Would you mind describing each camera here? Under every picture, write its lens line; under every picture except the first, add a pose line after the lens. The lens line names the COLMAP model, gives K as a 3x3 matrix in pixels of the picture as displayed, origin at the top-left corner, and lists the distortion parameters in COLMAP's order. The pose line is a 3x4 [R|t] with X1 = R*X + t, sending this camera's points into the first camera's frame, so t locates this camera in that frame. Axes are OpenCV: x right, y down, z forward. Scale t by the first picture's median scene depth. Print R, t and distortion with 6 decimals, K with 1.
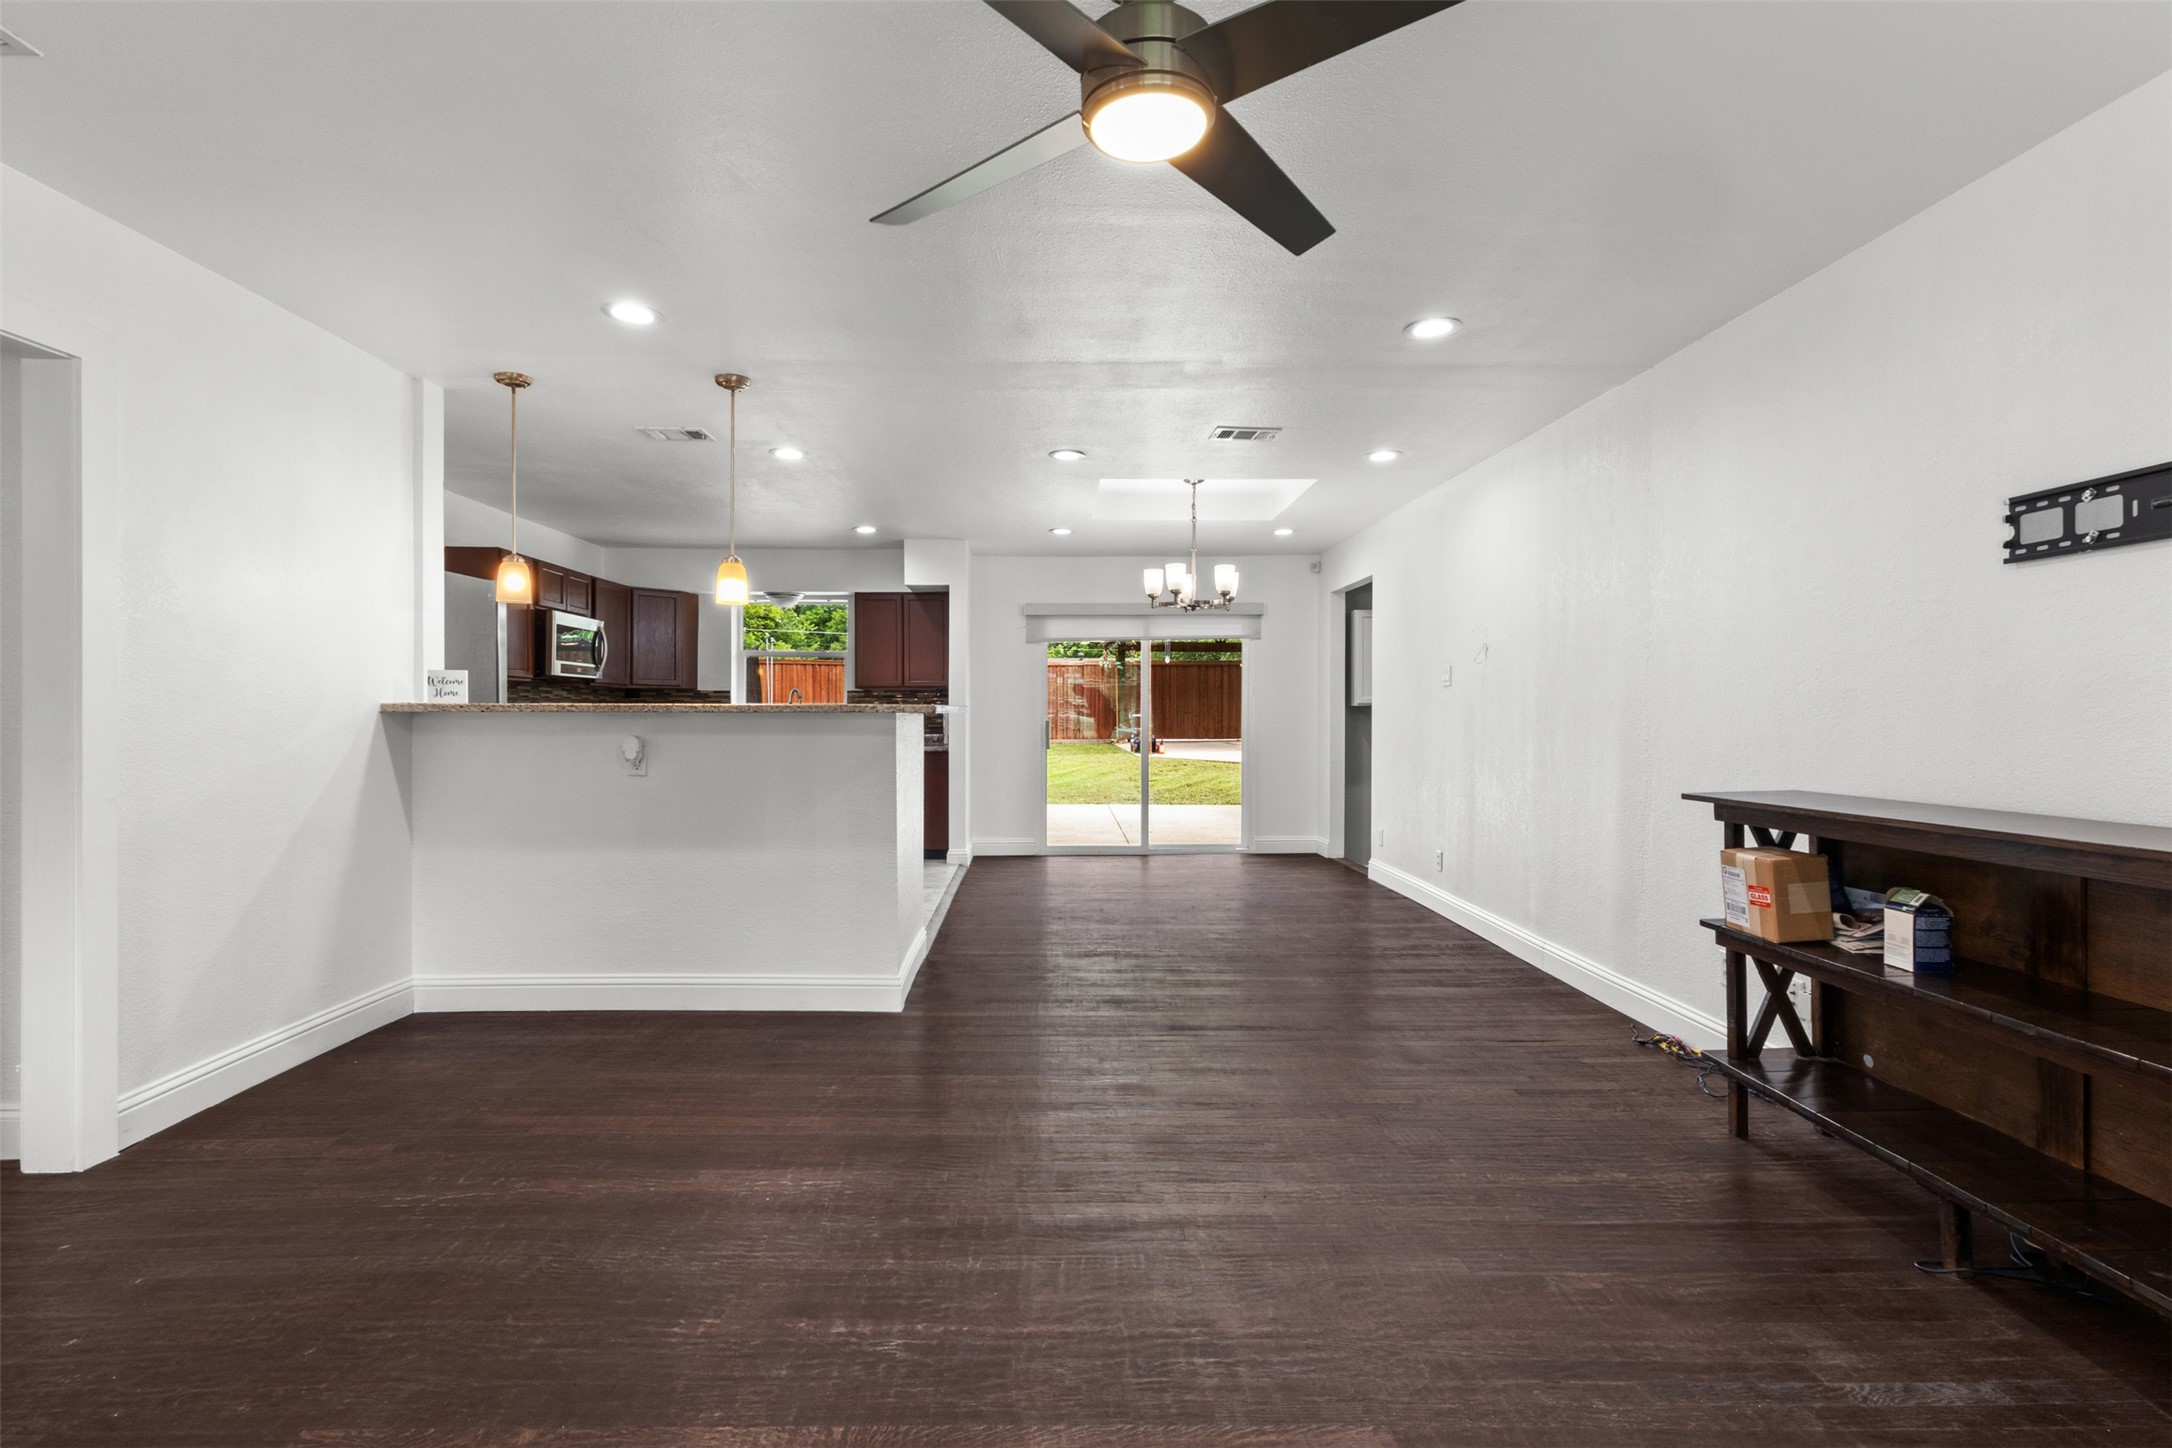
lens RADIAL K [[1003.3, 0, 1083.7], [0, 1003.3, 714.6], [0, 0, 1]] dist [0.000424, 0.001512]
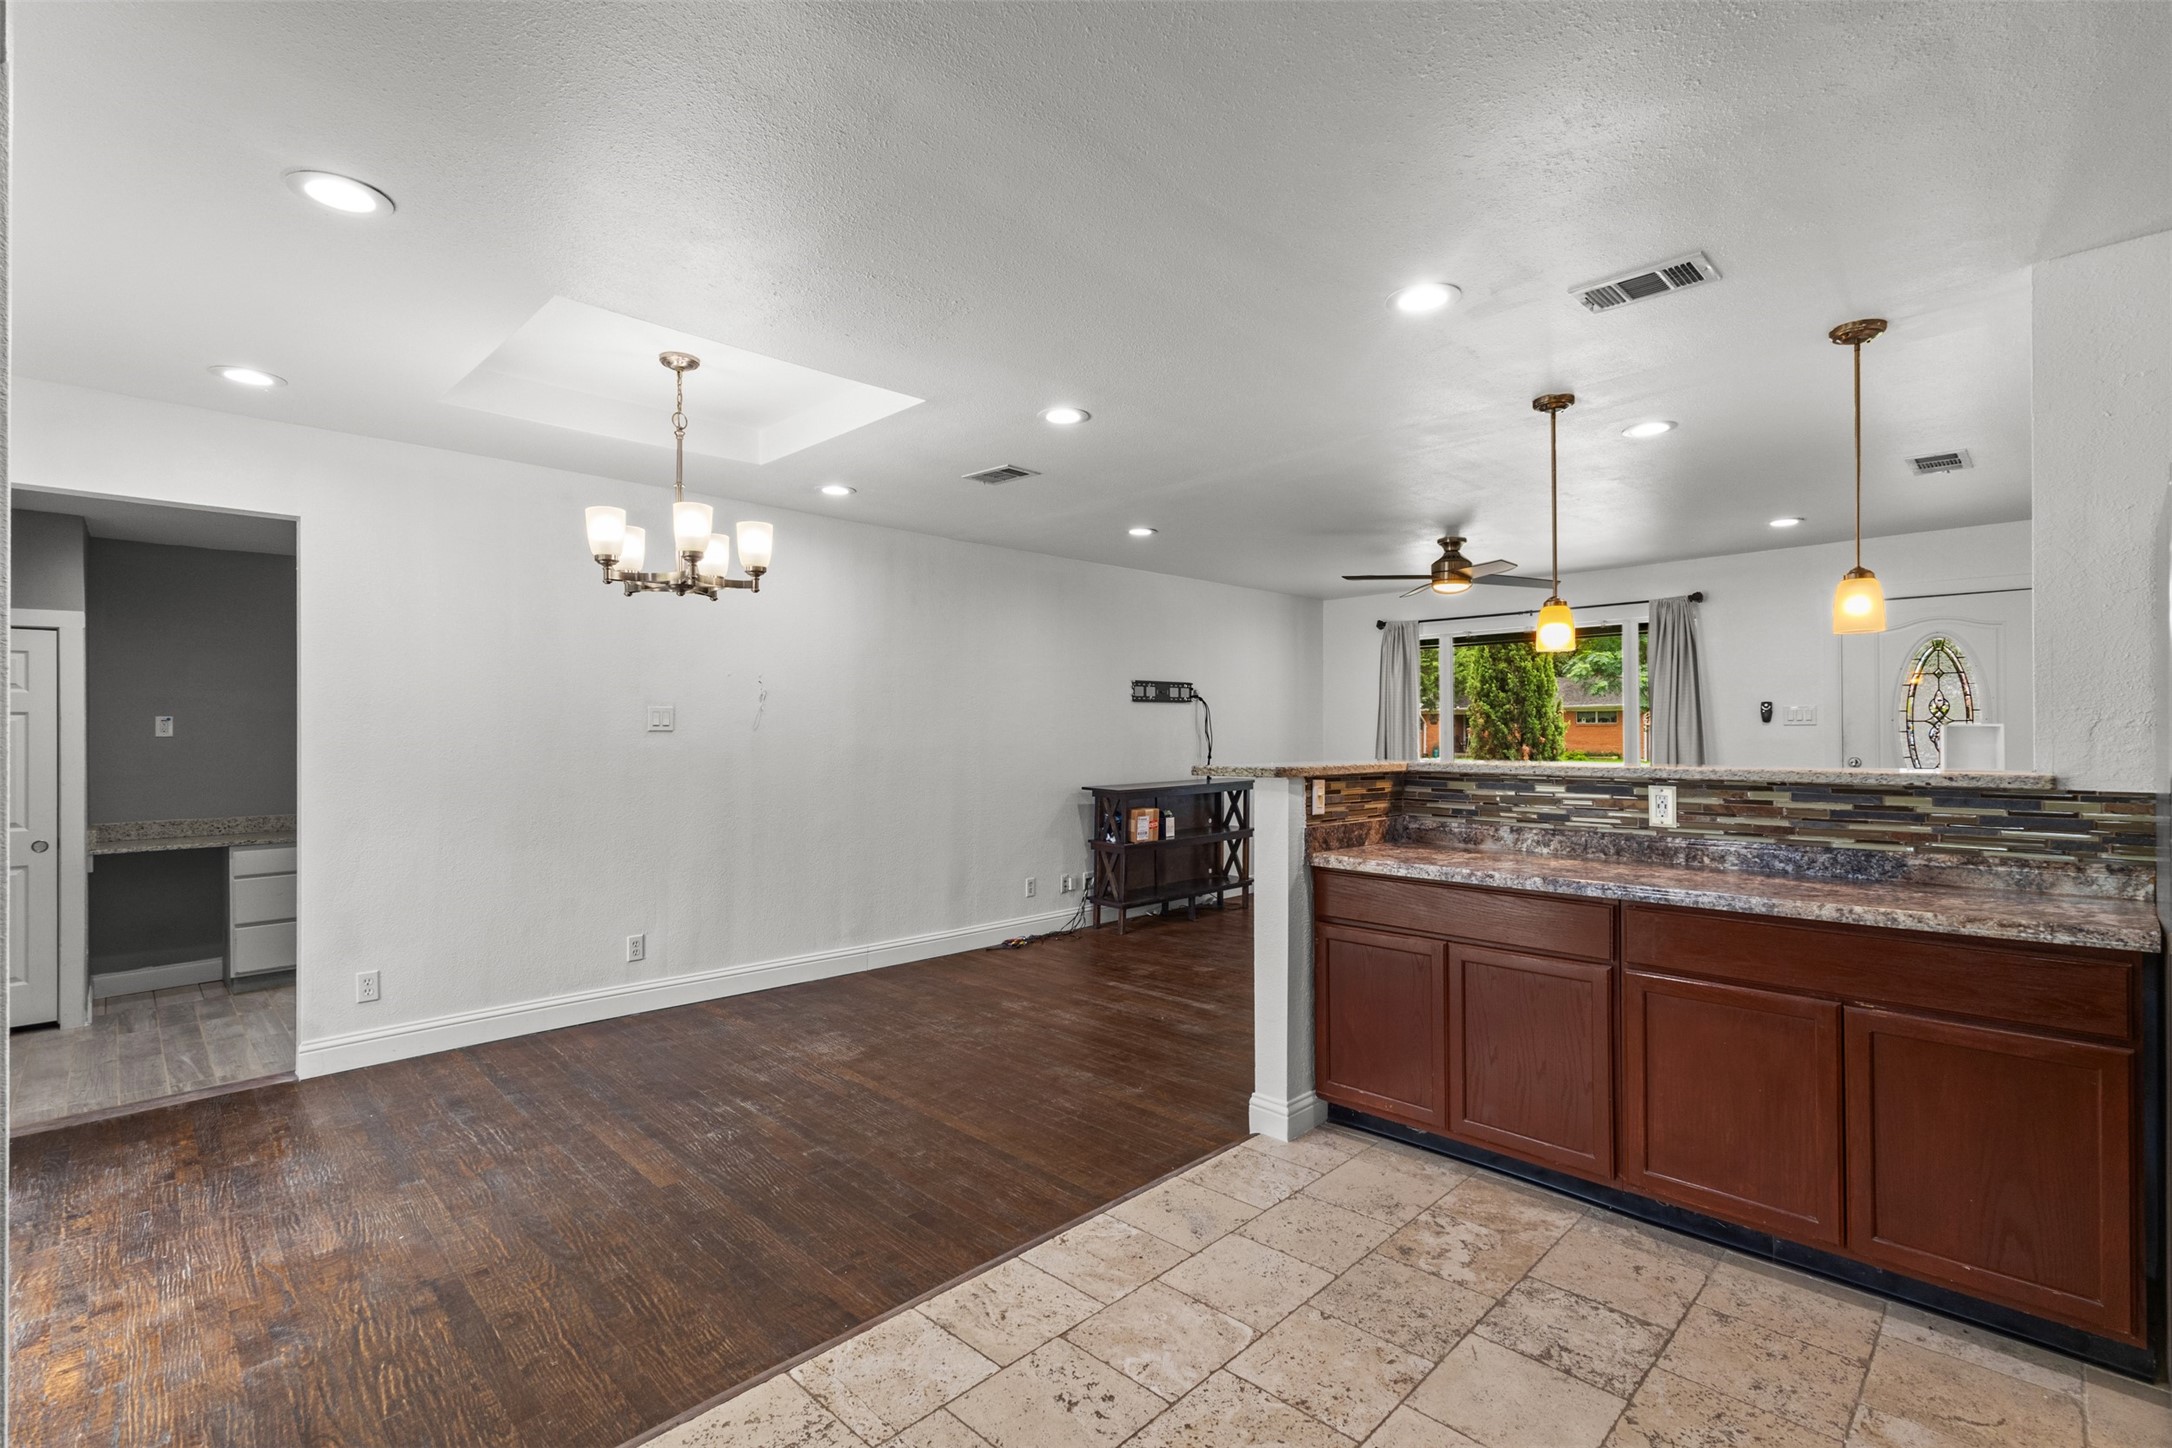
lens RADIAL K [[1003.3, 0, 1084.2], [0, 1003.3, 728.5], [0, 0, 1]] dist [0.000424, 0.001512]
pose [[-0.682481, 0.002221, 0.730900, -0.693267], [0.003698, 0.999993, 0.000415, -0.042153], [-0.730894, 0.002986, -0.682485, 1.857449]]
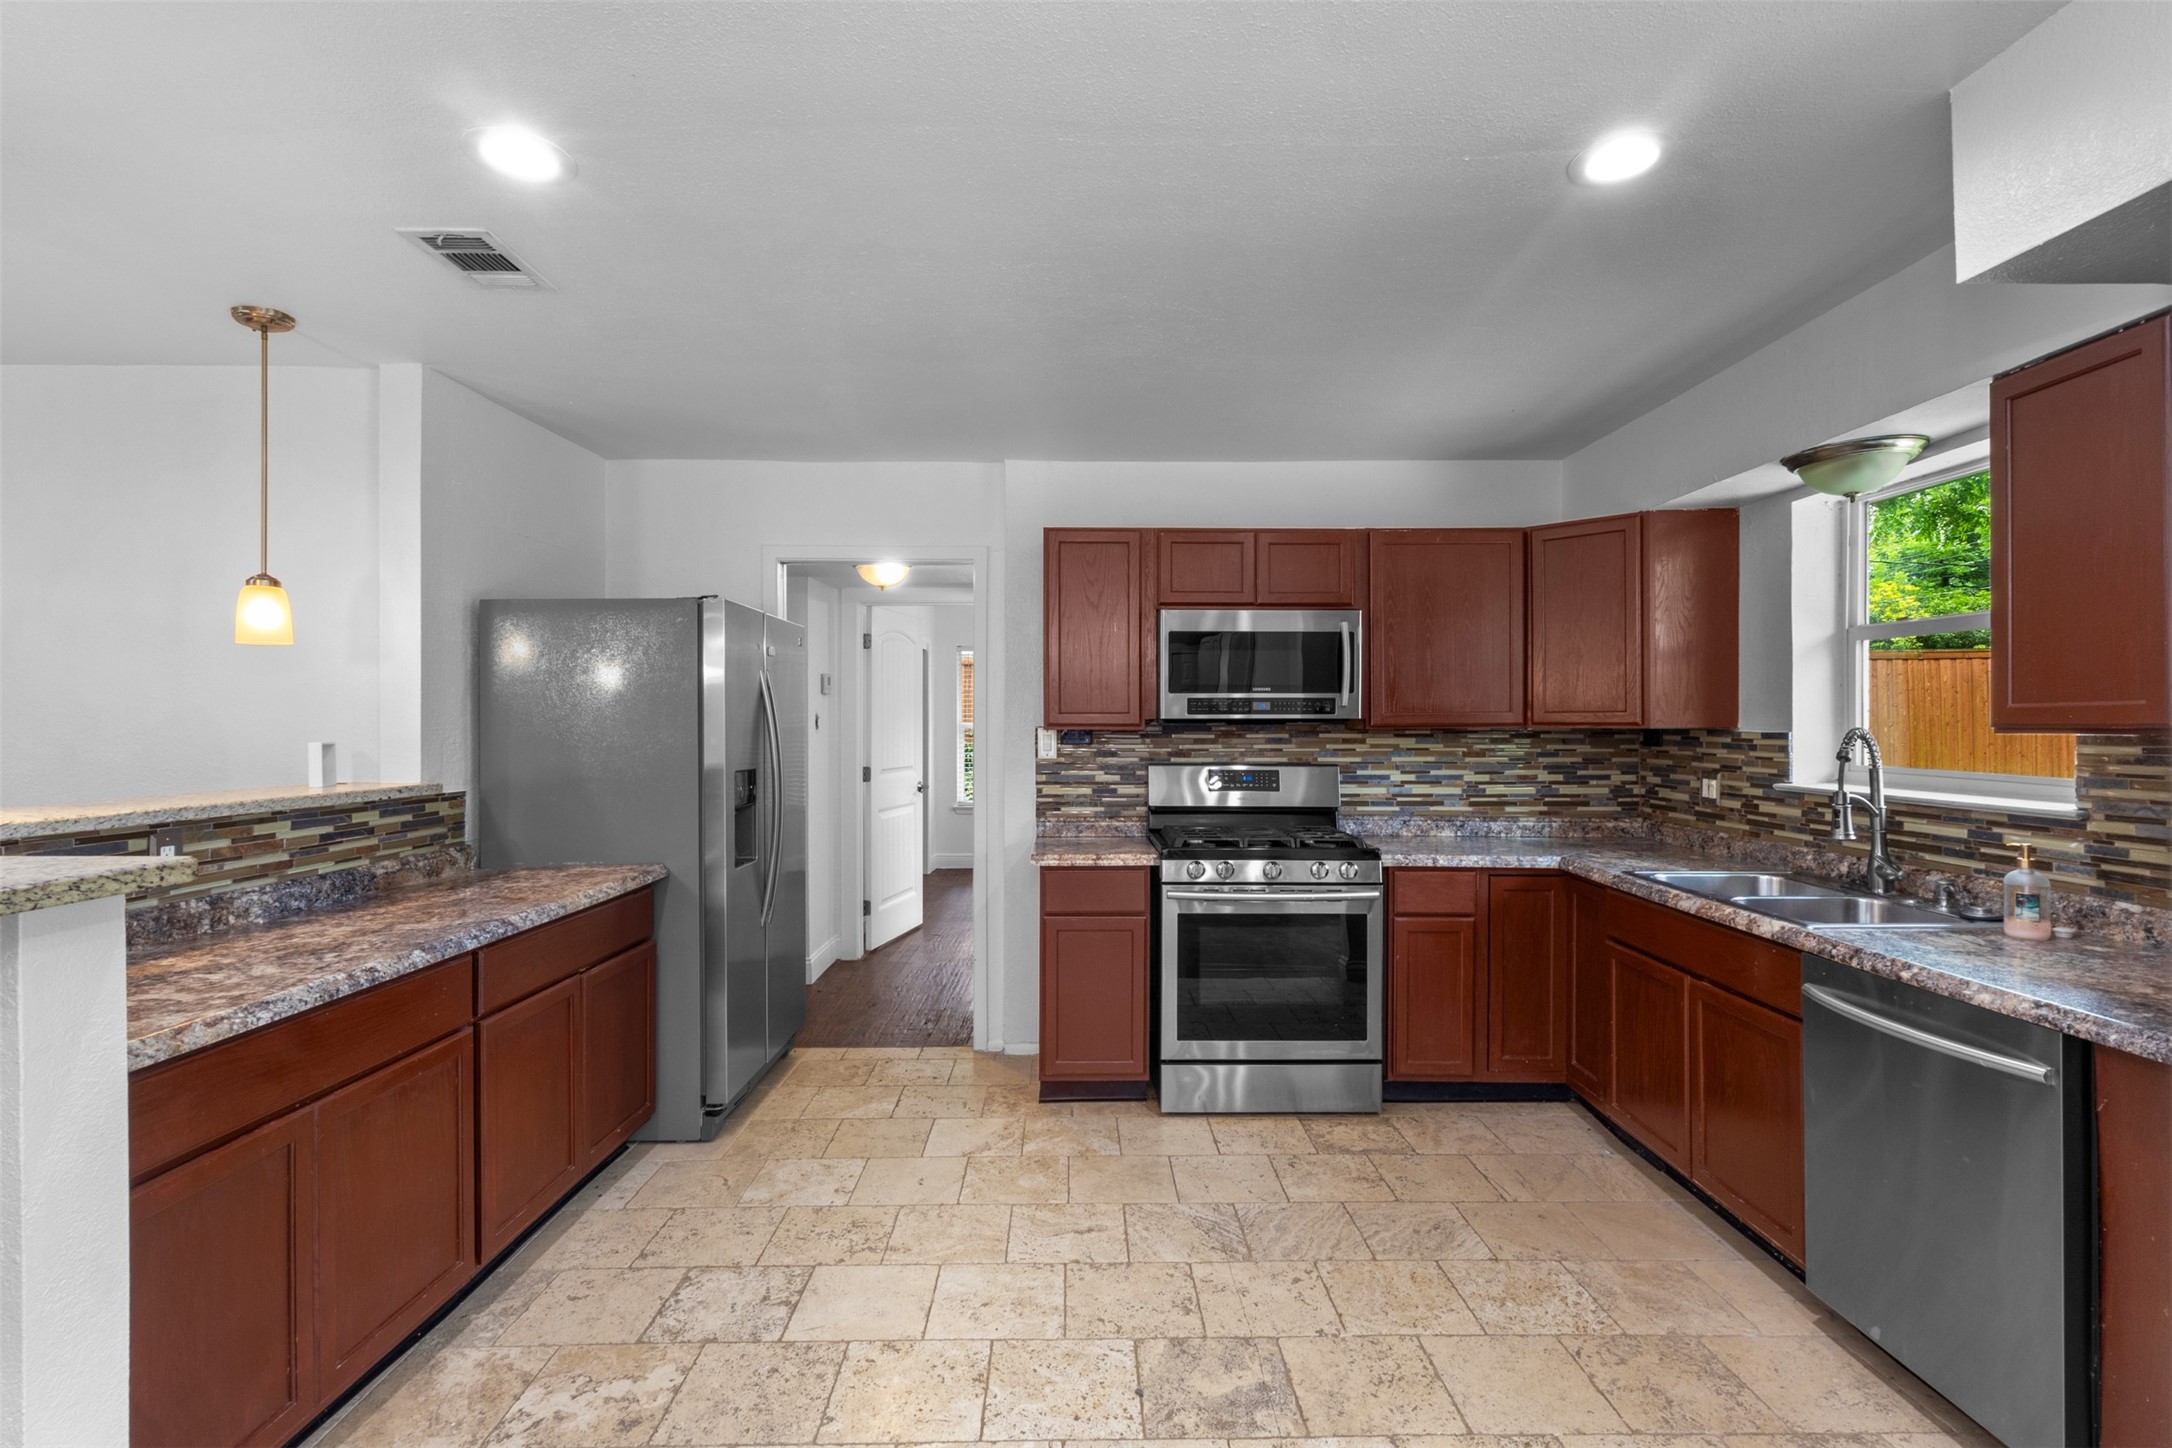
lens RADIAL K [[1003.3, 0, 1092.2], [0, 1003.3, 721.8], [0, 0, 1]] dist [0.000424, 0.001512]
pose [[-0.023634, -0.004145, -0.999712, 0.100442], [-0.001625, 0.999990, -0.004108, -0.055021], [0.999719, 0.001527, -0.023640, 1.526040]]
